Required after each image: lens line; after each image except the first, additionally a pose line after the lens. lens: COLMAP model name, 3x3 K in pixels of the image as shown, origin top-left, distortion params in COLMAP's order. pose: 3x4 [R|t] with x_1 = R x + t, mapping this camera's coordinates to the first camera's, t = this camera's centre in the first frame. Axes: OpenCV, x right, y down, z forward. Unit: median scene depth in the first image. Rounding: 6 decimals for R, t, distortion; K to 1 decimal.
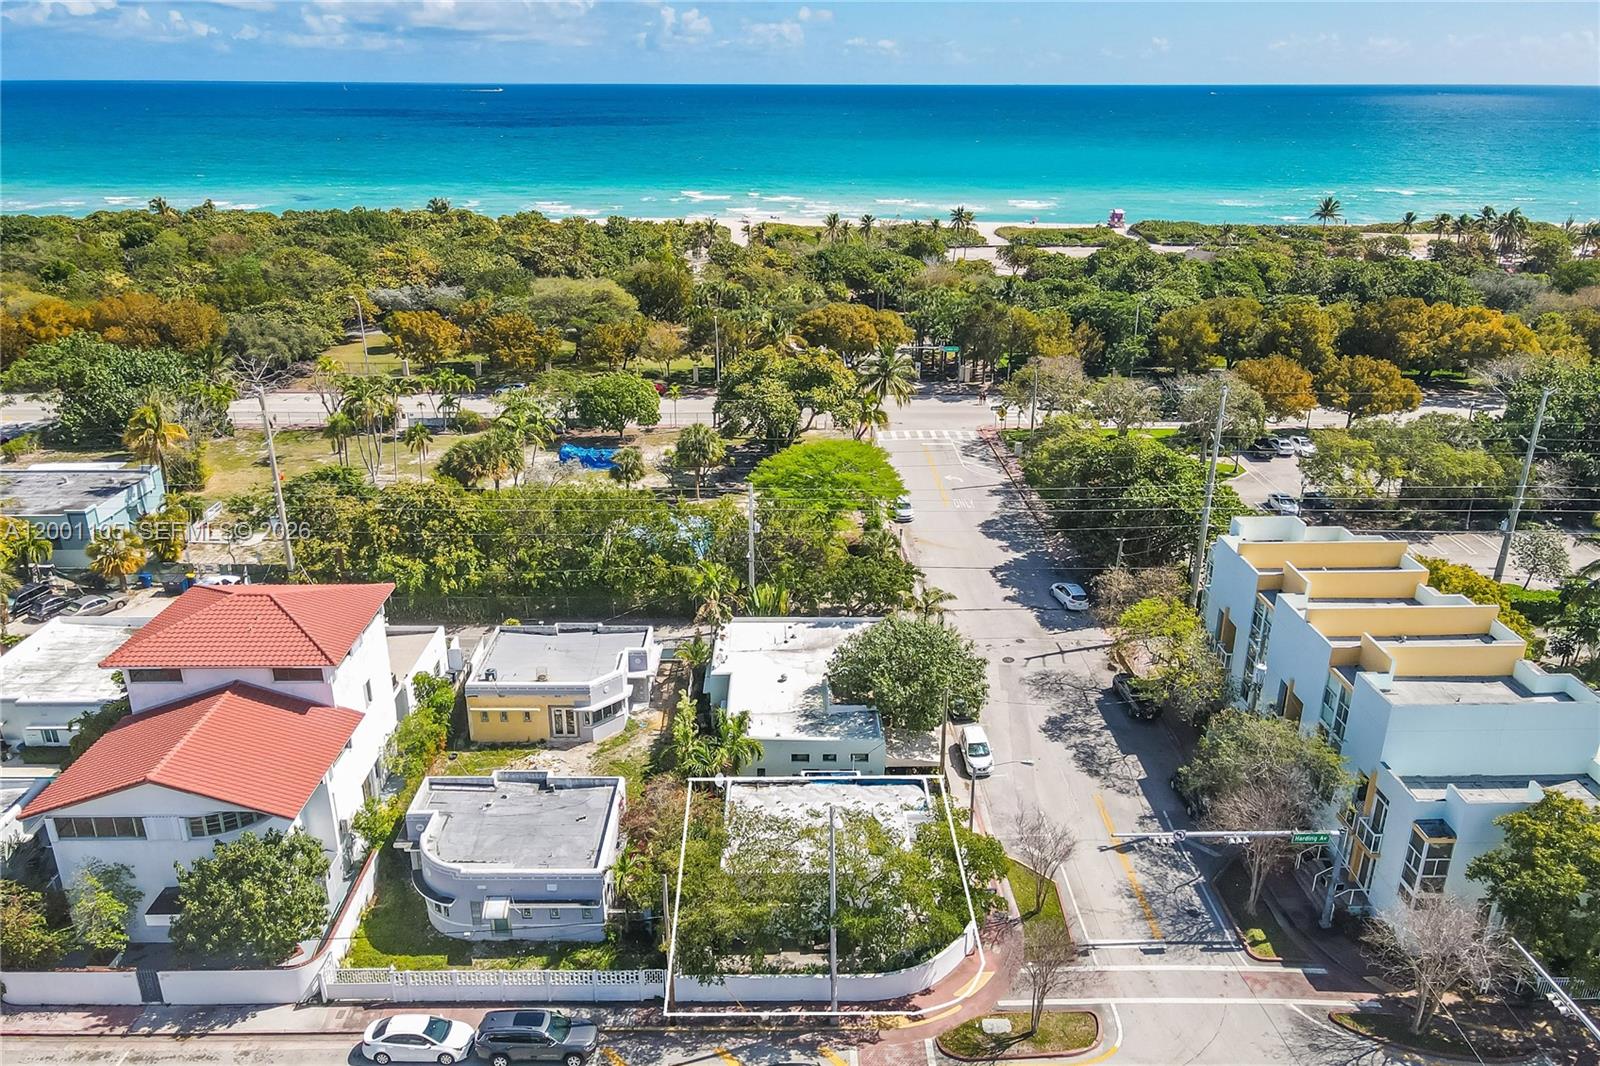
lens RADIAL K [[1174.0, 0, 800.0], [0, 1174.0, 533.0], [0, 0, 1]] dist [0.017249, -0.002749]
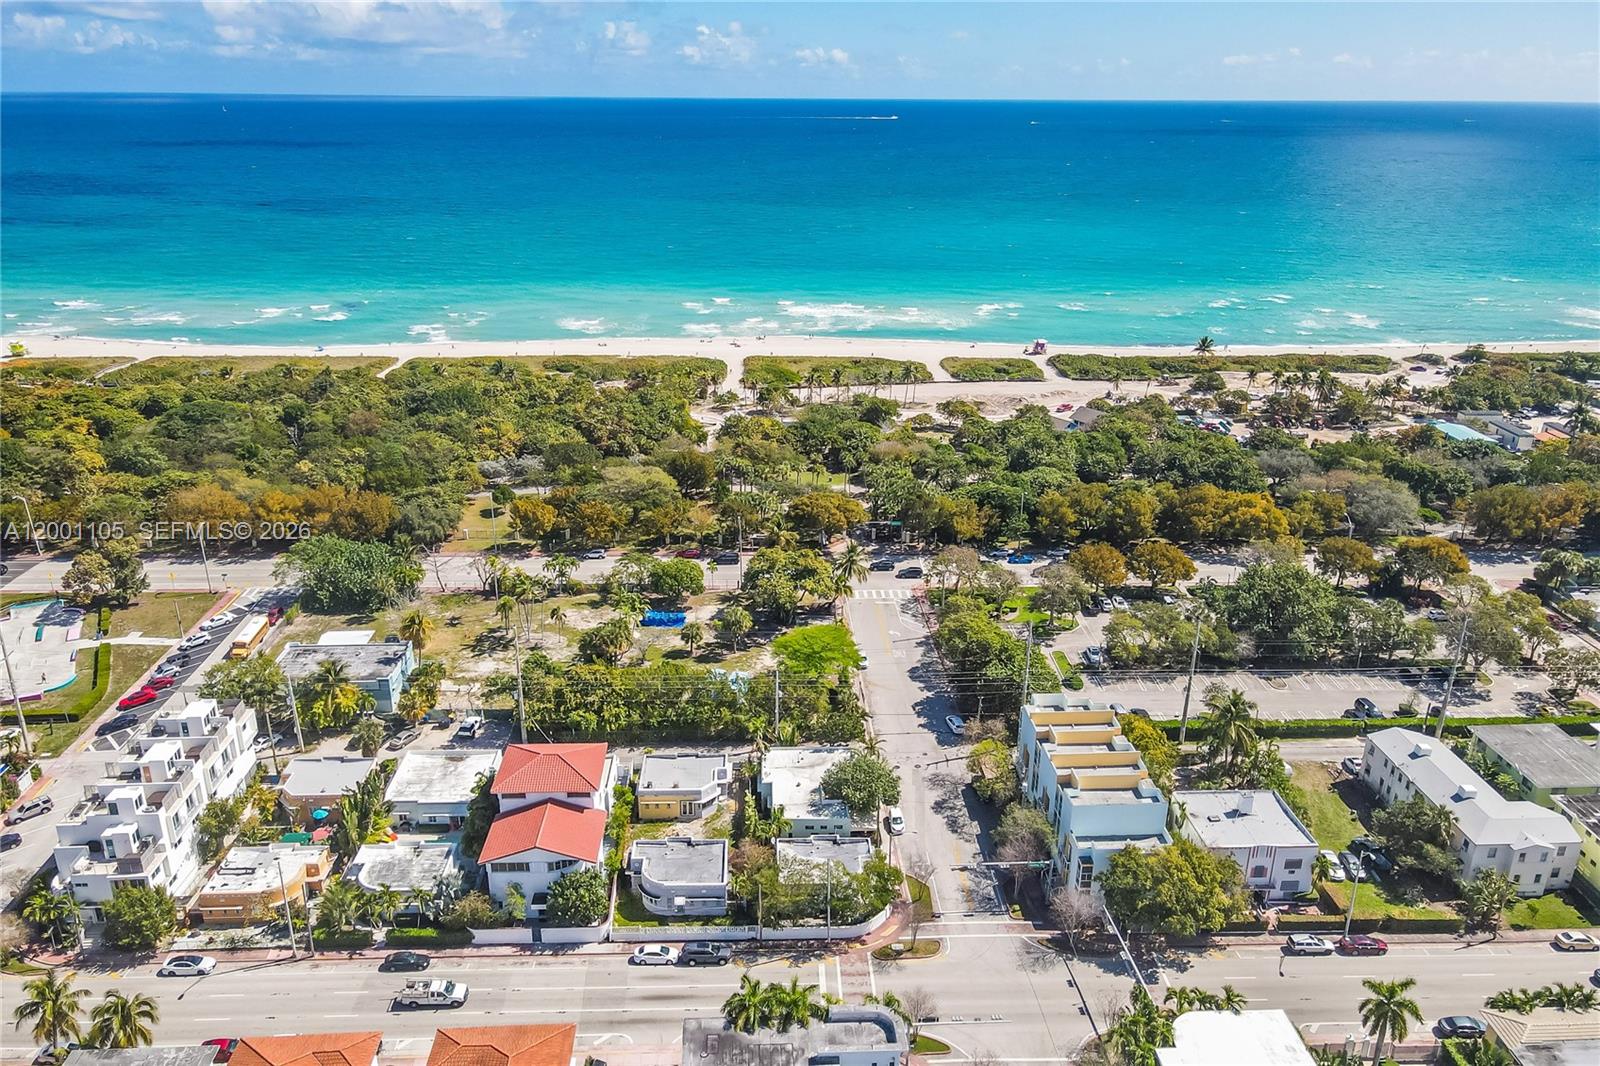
lens RADIAL K [[1174.0, 0, 800.0], [0, 1174.0, 533.0], [0, 0, 1]] dist [0.017249, -0.002749]
pose [[0.999656, -0.006160, 0.025477, -0.060570], [0.006409, 0.999932, -0.009726, -0.281899], [-0.025415, 0.009886, 0.999628, -0.984329]]
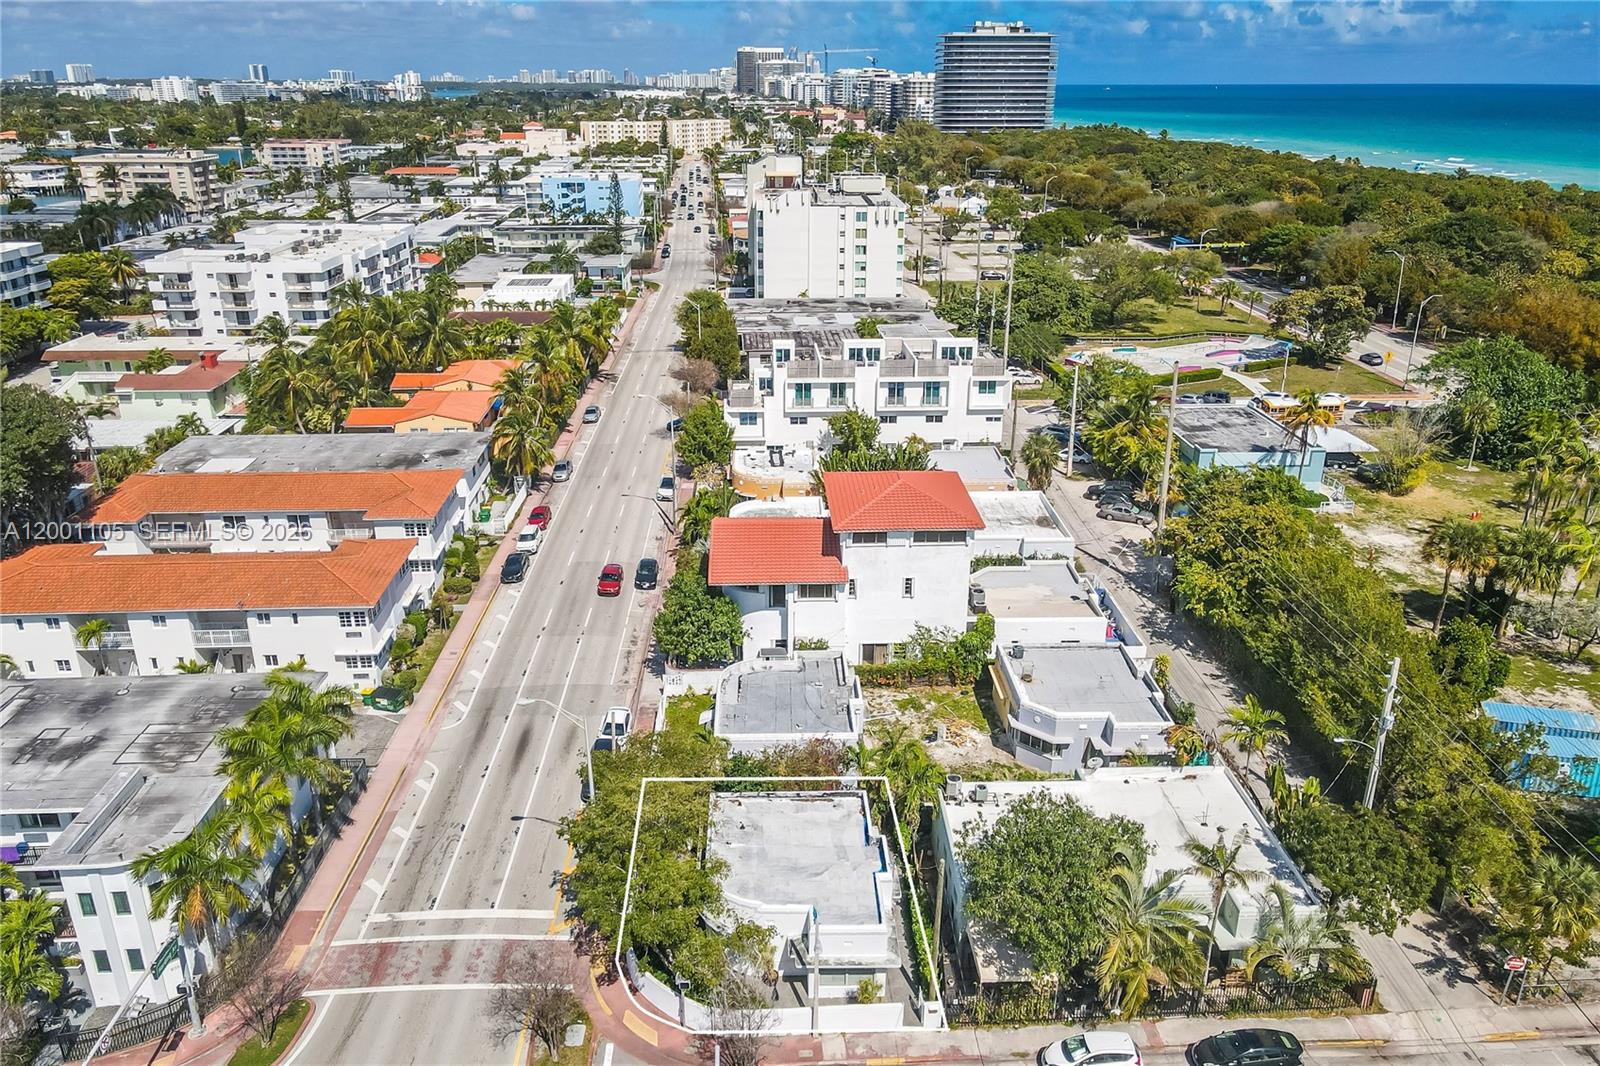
lens RADIAL K [[1174.0, 0, 800.0], [0, 1174.0, 533.0], [0, 0, 1]] dist [0.017249, -0.002749]
pose [[0.025797, 0.357548, -0.933538, 0.677837], [-0.361524, 0.873979, 0.324747, -0.243656], [0.932006, 0.329119, 0.151808, 0.639048]]
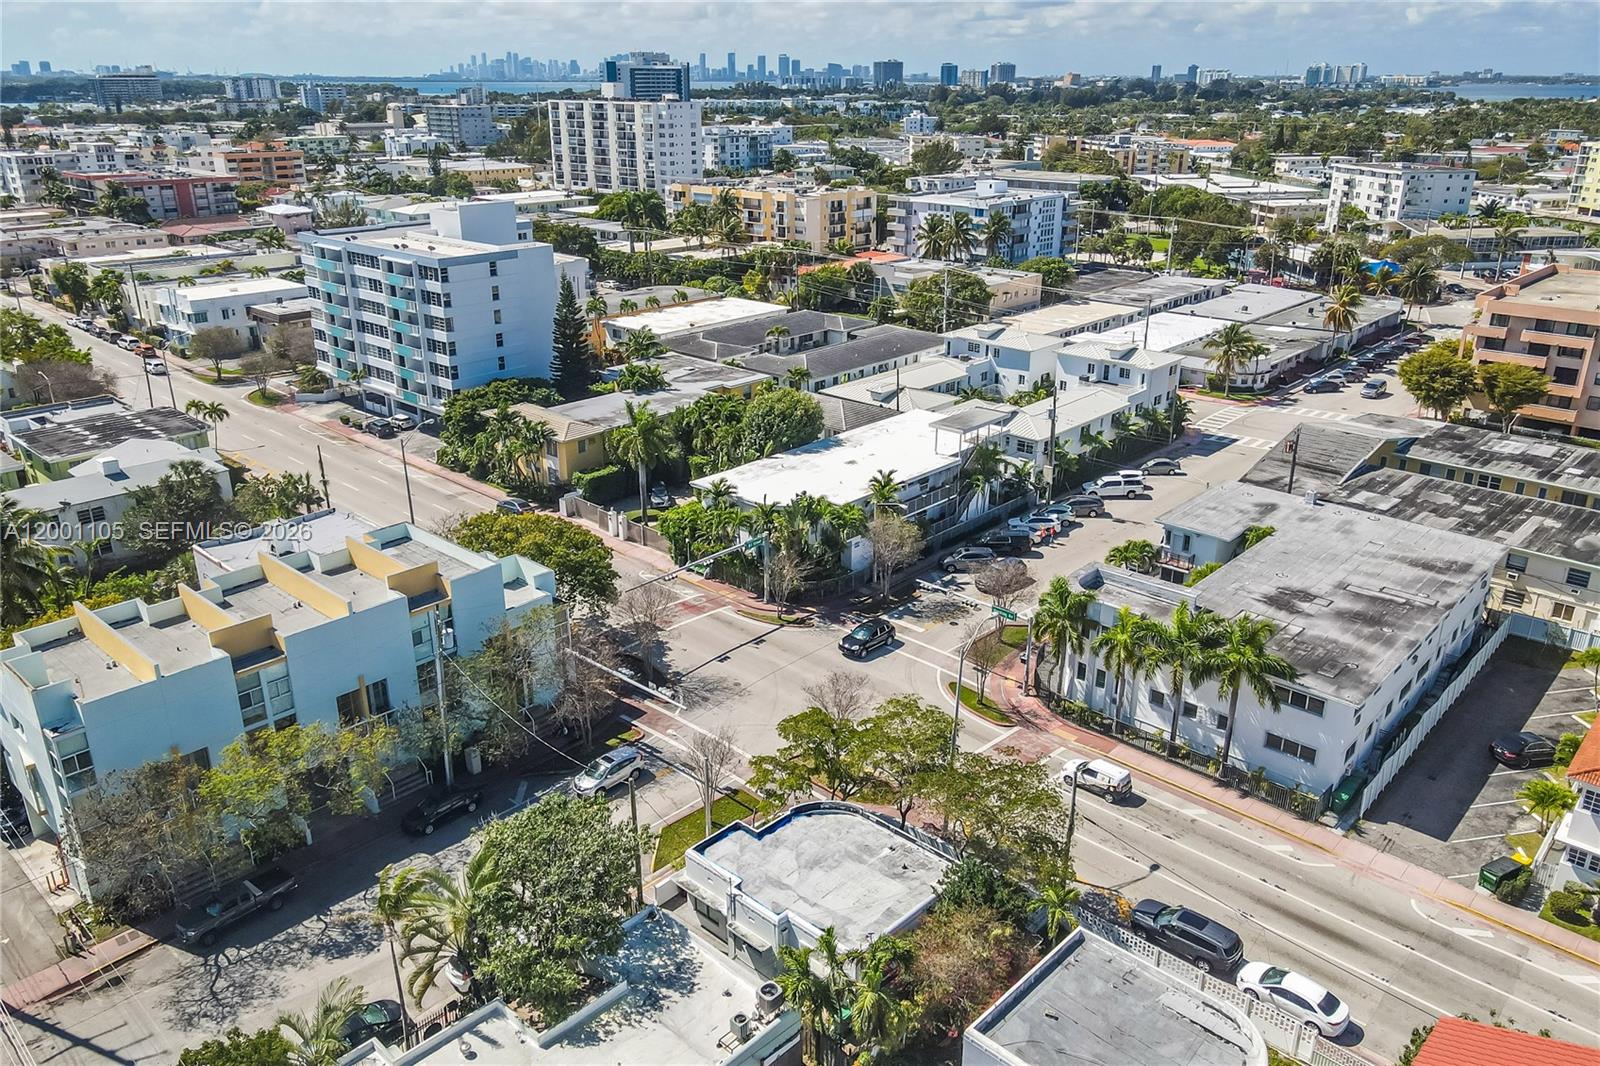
lens RADIAL K [[1174.0, 0, 800.0], [0, 1174.0, 533.0], [0, 0, 1]] dist [0.017249, -0.002749]
pose [[-0.726147, -0.254363, 0.638757, -0.398259], [0.246046, 0.771380, 0.586885, -0.413854], [-0.642006, 0.583328, -0.497550, 1.090072]]
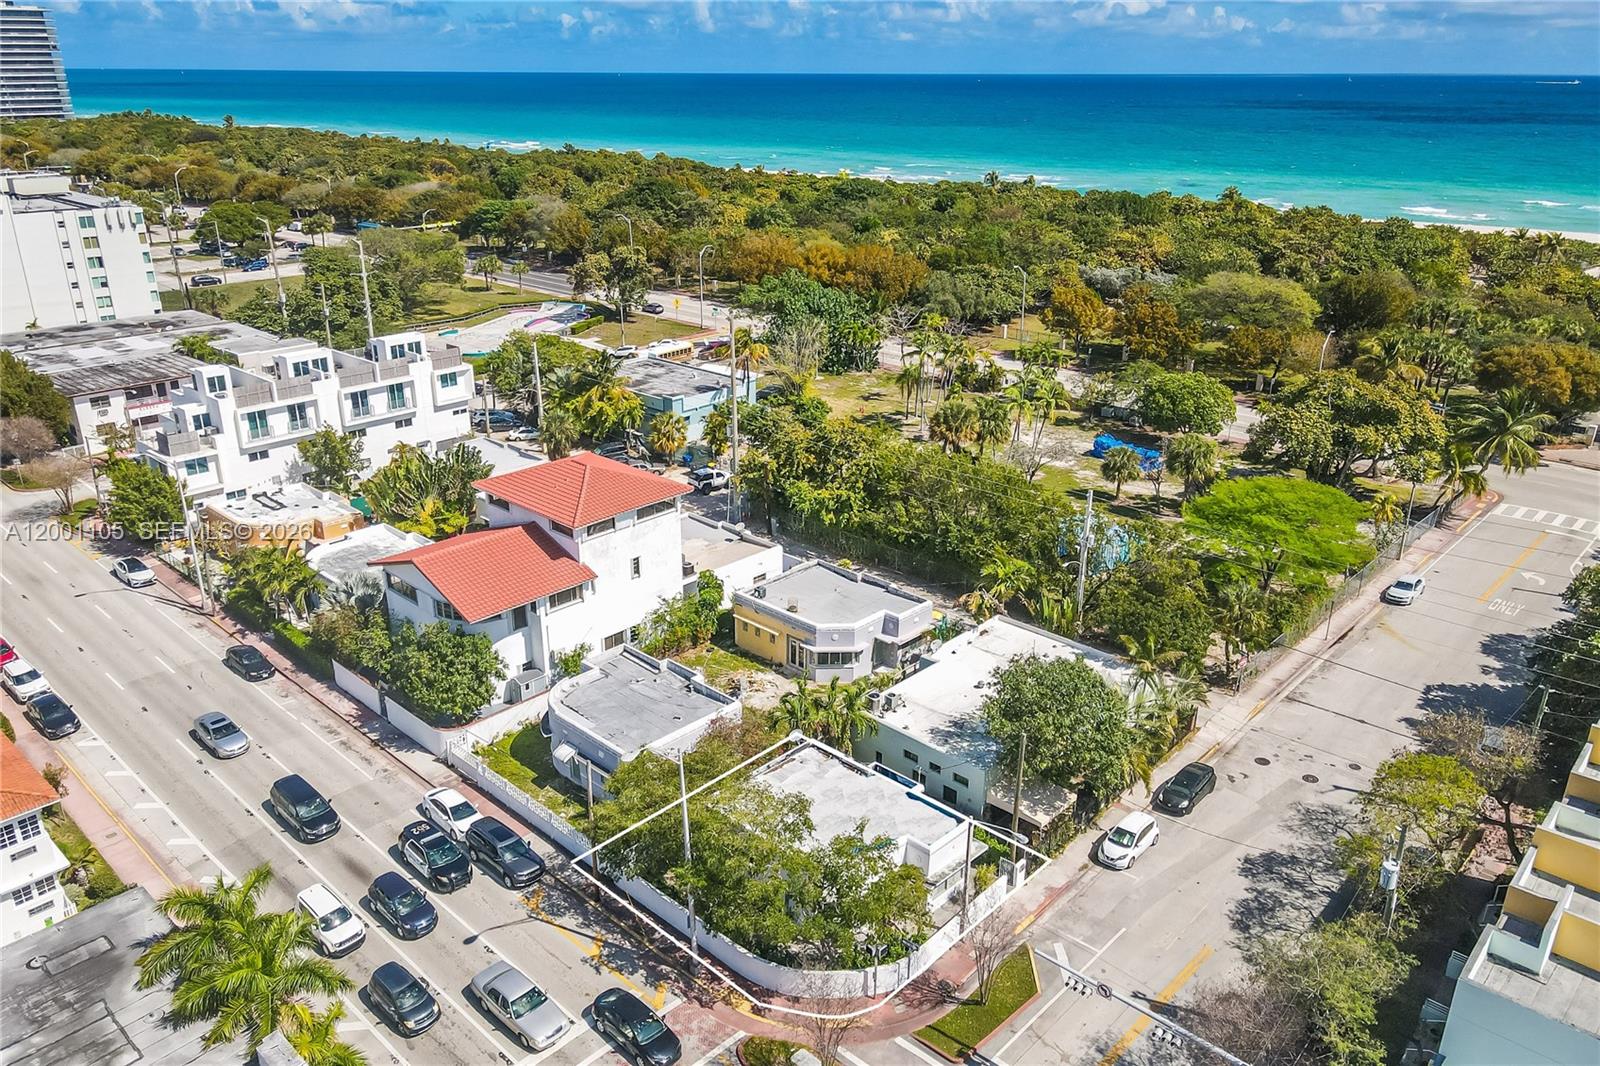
lens RADIAL K [[1174.0, 0, 800.0], [0, 1174.0, 533.0], [0, 0, 1]] dist [0.017249, -0.002749]
pose [[0.719213, 0.254988, -0.646308, 0.472267], [-0.251264, 0.962717, 0.100213, -0.053605], [0.647765, 0.090319, 0.756468, 0.183594]]
